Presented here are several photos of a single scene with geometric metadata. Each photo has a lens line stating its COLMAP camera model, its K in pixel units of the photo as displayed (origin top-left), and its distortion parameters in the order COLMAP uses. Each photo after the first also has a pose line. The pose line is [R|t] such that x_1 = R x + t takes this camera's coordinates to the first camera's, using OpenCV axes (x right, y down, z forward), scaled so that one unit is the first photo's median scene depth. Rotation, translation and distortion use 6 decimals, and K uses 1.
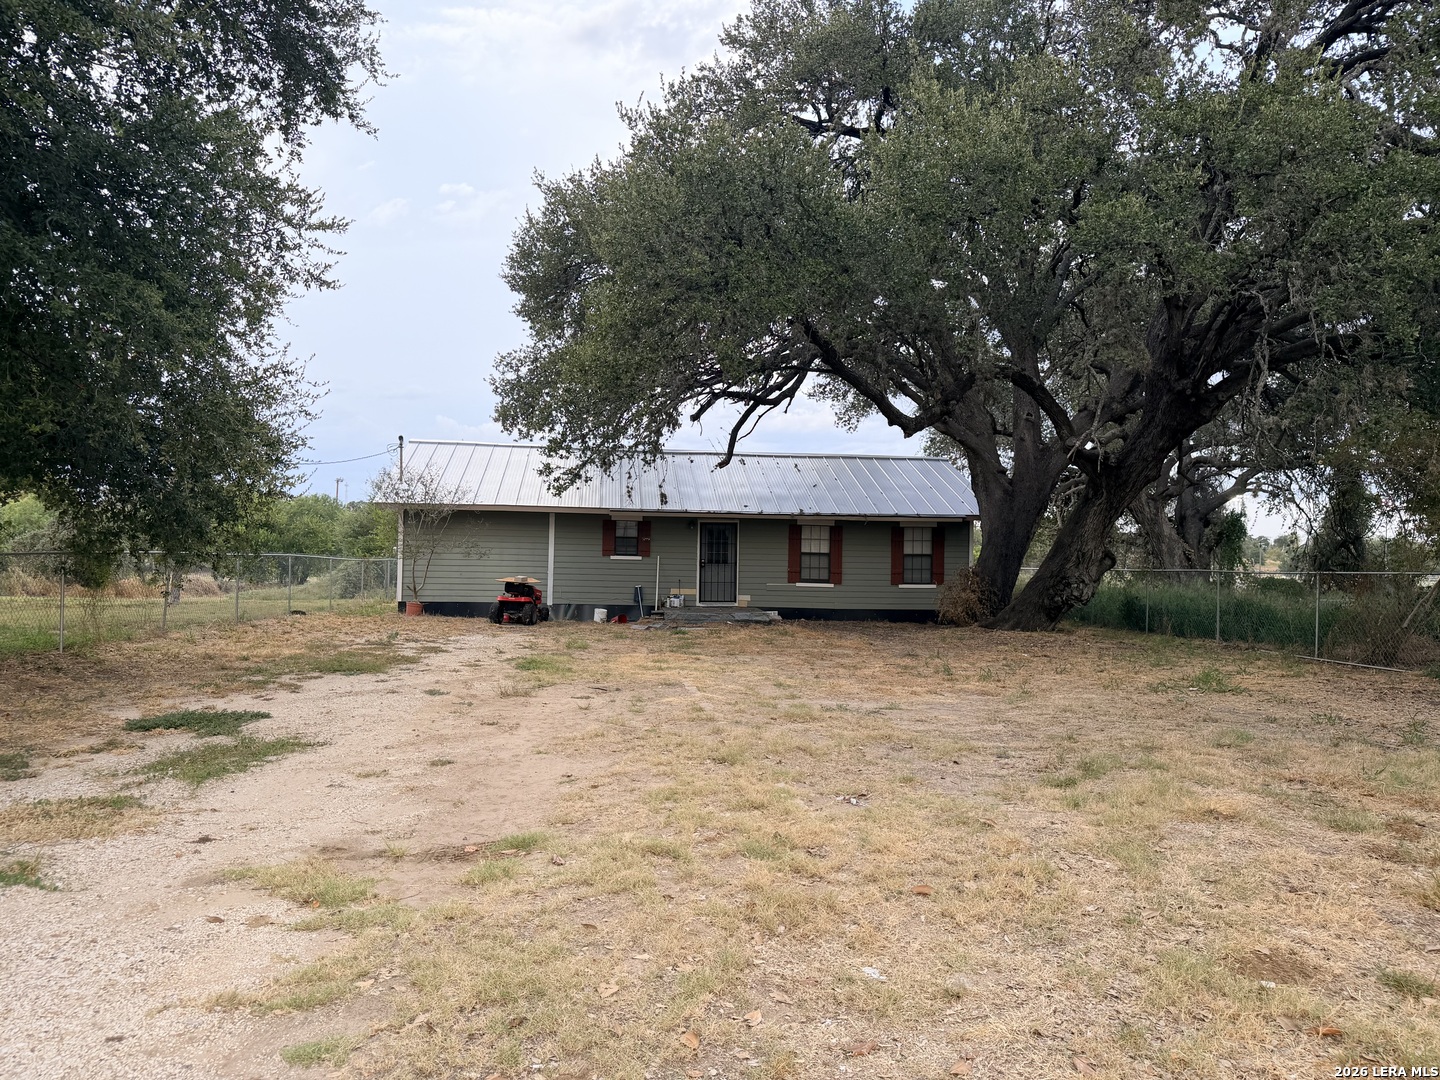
lens RADIAL K [[1005.6, 0, 723.5], [0, 1005.6, 546.2], [0, 0, 1]] dist [0.078141, -0.098244]
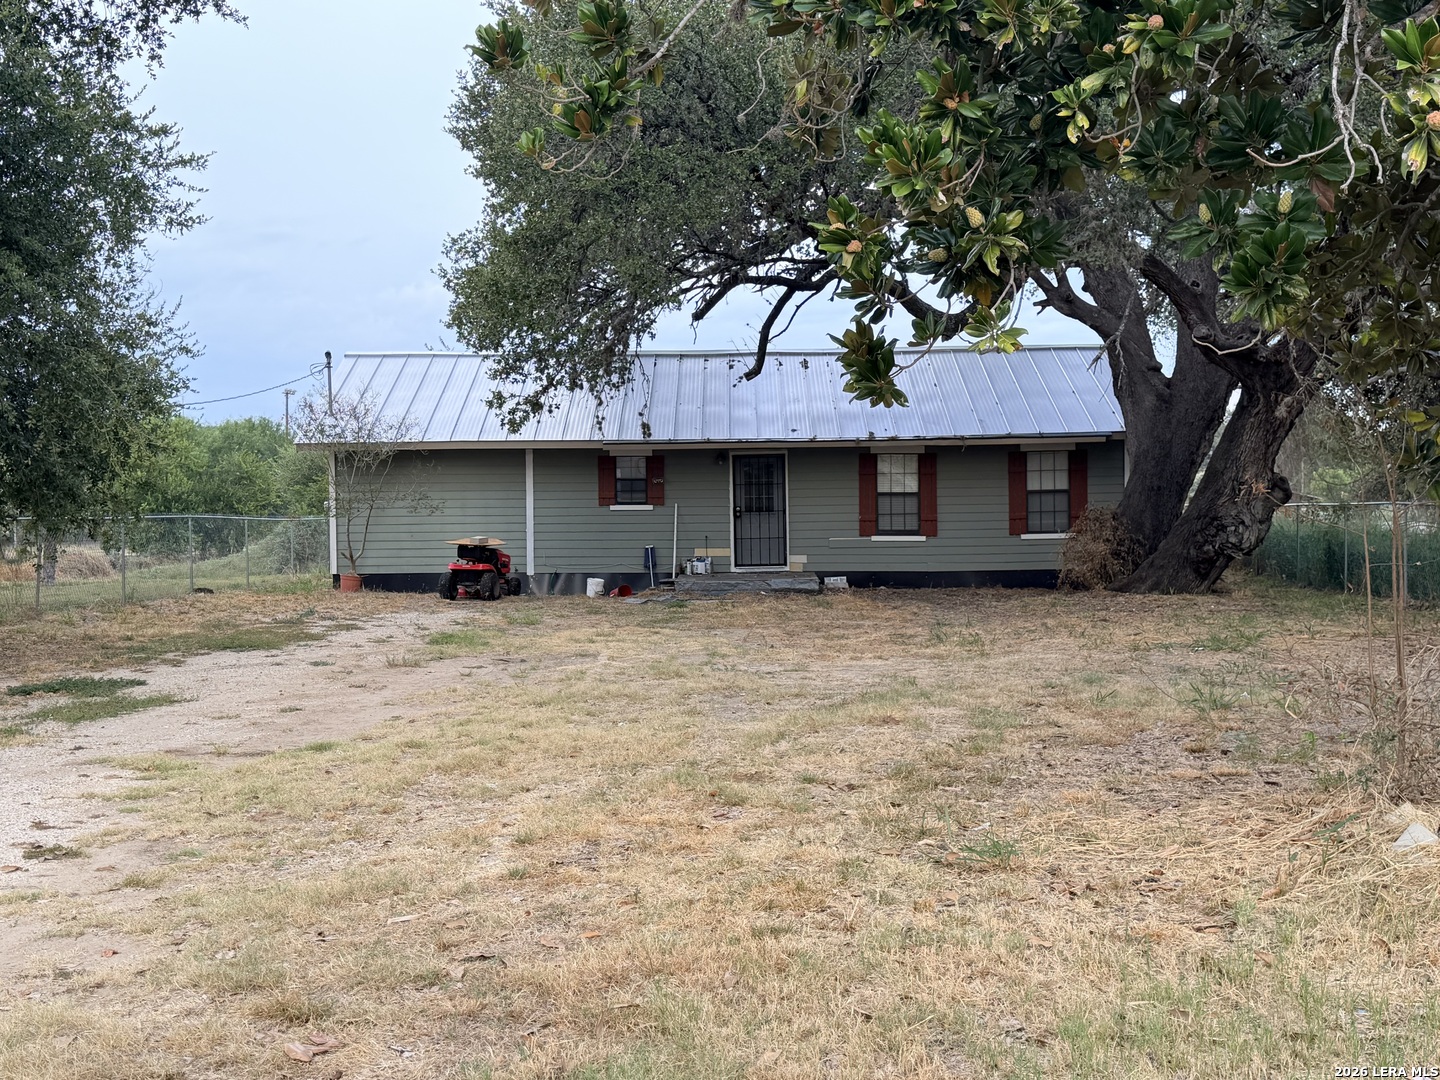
lens RADIAL K [[1762.1, 0, 720.0], [0, 1762.1, 540.0], [0, 0, 1]] dist [0.113507, -0.039670]
pose [[0.990744, -0.026164, -0.133196, 0.160390], [0.030760, 0.998996, 0.032569, -0.005347], [0.132210, -0.036365, 0.990554, -0.298628]]
